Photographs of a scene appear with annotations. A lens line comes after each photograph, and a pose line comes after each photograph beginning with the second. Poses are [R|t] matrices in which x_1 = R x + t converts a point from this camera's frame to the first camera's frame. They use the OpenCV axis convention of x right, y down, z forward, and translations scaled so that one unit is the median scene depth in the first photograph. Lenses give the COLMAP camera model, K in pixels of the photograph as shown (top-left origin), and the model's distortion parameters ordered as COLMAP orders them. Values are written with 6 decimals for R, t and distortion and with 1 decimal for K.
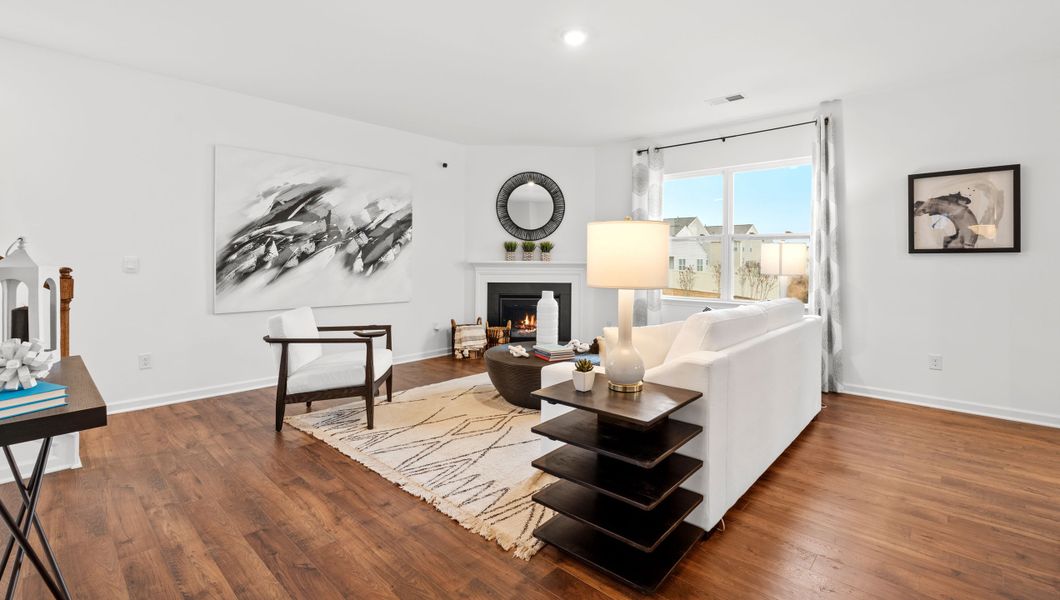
lens RADIAL K [[471.4, 0, 533.2], [0, 471.4, 257.2], [0, 0, 1]] dist [-0.001596, 0.000980]
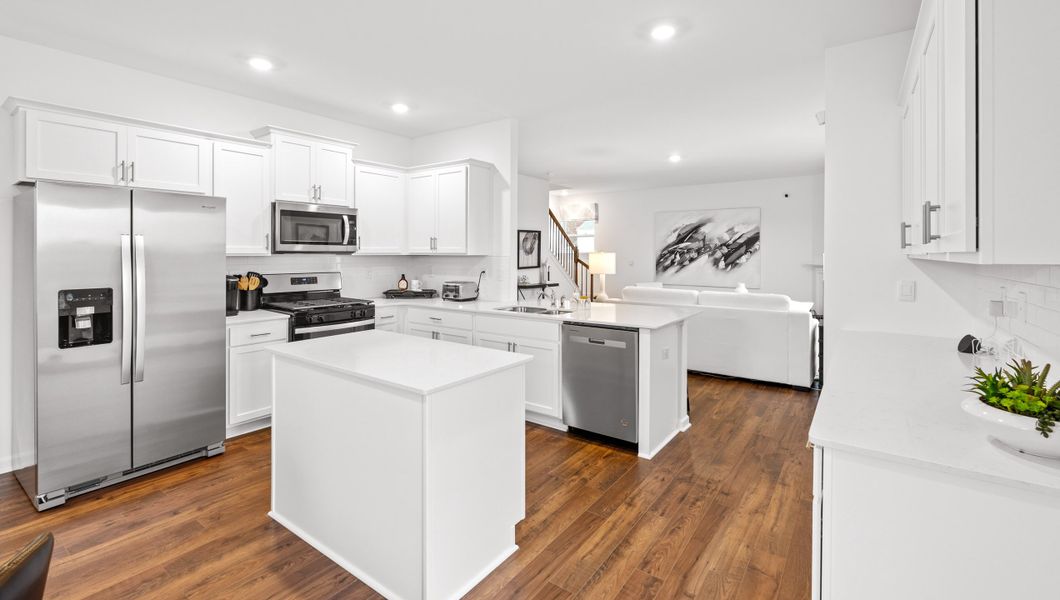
lens RADIAL K [[458.4, 0, 533.1], [0, 458.4, 254.9], [0, 0, 1]] dist [-0.007857, 0.001238]
pose [[0.125286, 0.000151, -0.992121, 1.325790], [0.005388, 0.999985, 0.000833, -0.026948], [0.992106, -0.005450, 0.125283, 0.086649]]
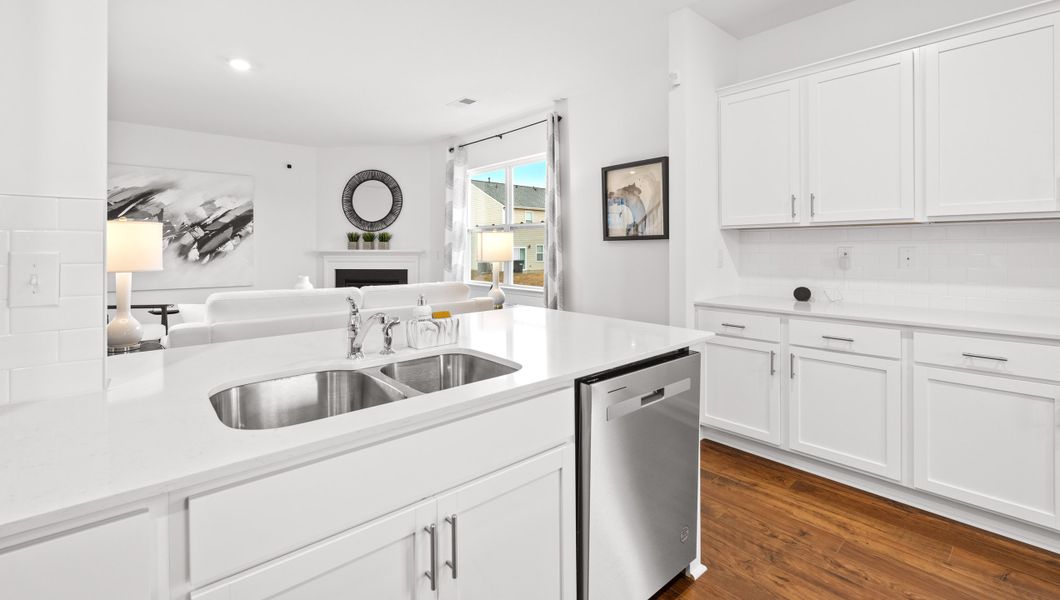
lens RADIAL K [[458.4, 0, 528.7], [0, 458.4, 246.6], [0, 0, 1]] dist [-0.007857, 0.001238]
pose [[0.994248, -0.007633, -0.106829, 0.619770], [0.007939, 0.999966, 0.002436, 0.001140], [0.106807, -0.003270, 0.994274, -0.047117]]
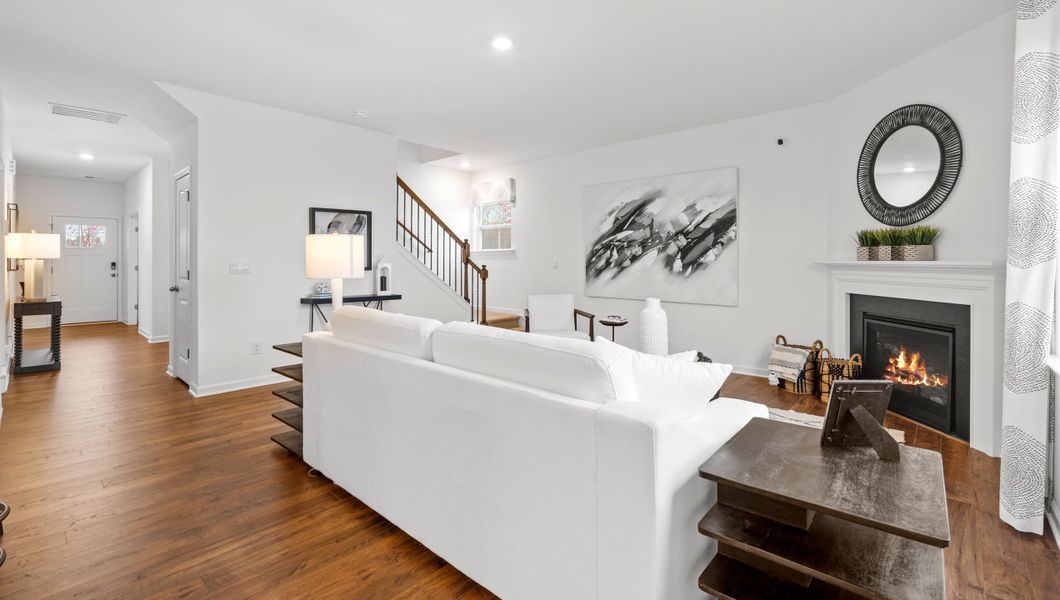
lens RADIAL K [[458.4, 0, 531.4], [0, 458.4, 261.1], [0, 0, 1]] dist [-0.007857, 0.001238]
pose [[0.014463, -0.004363, -0.999886, 0.713318], [0.008040, 0.999959, -0.004247, 0.009074], [0.999863, -0.007978, 0.014498, 0.691928]]
